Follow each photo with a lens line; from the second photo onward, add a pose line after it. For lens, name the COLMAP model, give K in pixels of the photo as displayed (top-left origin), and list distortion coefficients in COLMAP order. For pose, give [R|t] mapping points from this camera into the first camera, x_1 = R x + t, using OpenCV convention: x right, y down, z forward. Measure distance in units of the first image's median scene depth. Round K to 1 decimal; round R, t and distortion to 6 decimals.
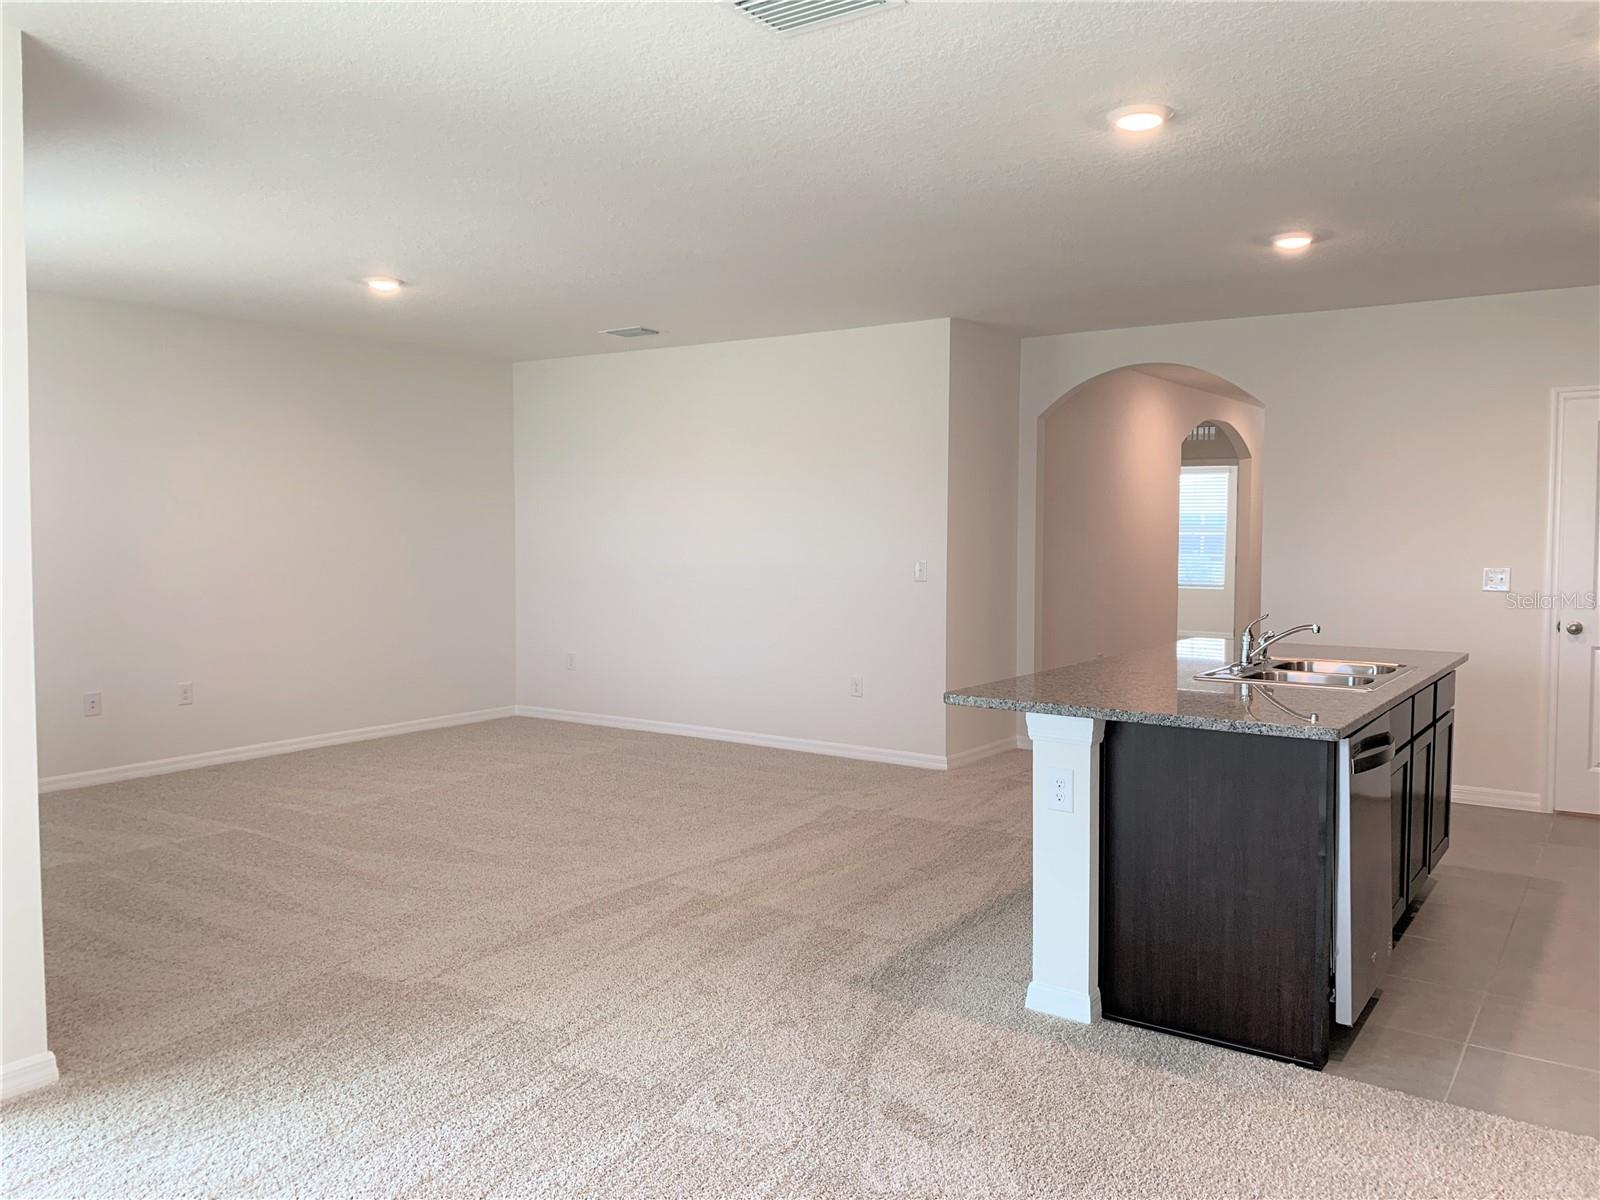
lens RADIAL K [[1227.5, 0, 807.6], [0, 1227.5, 590.1], [0, 0, 1]] dist [0.058704, -0.073639]
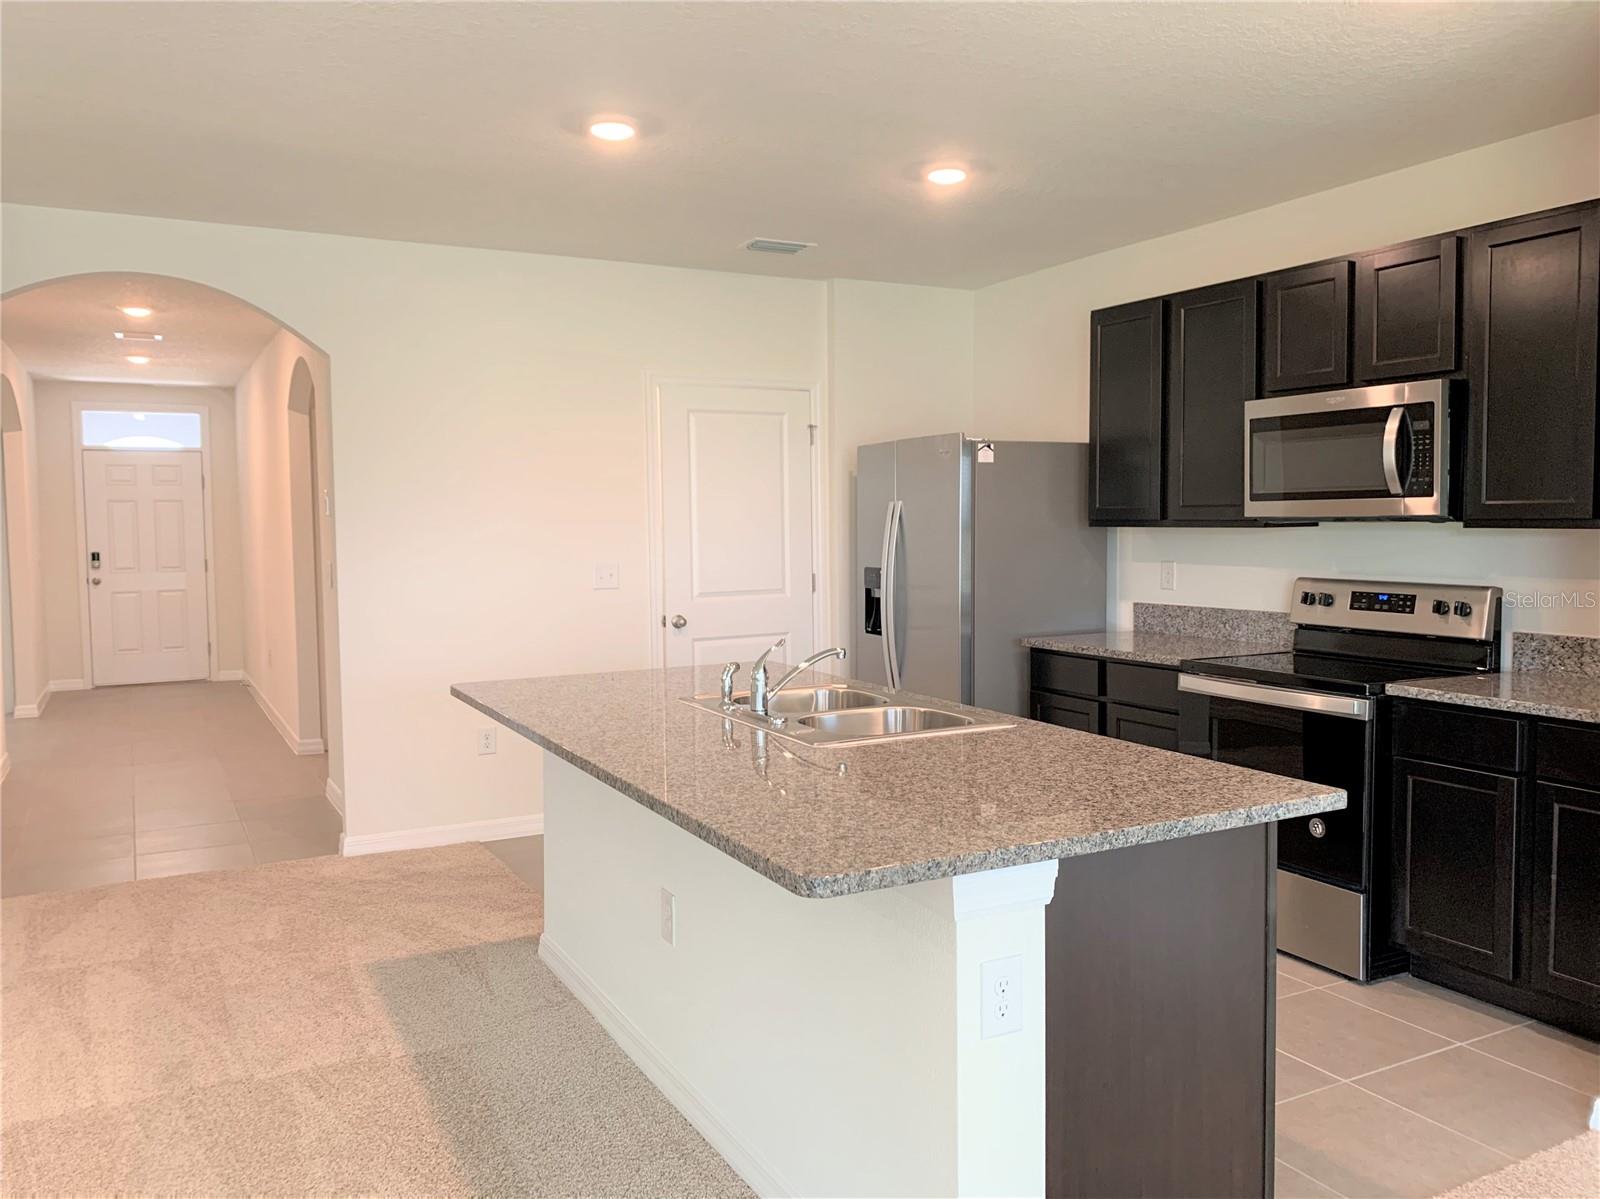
lens RADIAL K [[1227.5, 0, 789.4], [0, 1227.5, 600.9], [0, 0, 1]] dist [0.058704, -0.073639]
pose [[0.469837, -0.070928, 0.879899, -0.234116], [0.058616, 0.997074, 0.049074, -0.035602], [-0.880805, 0.028519, 0.472620, 0.603467]]
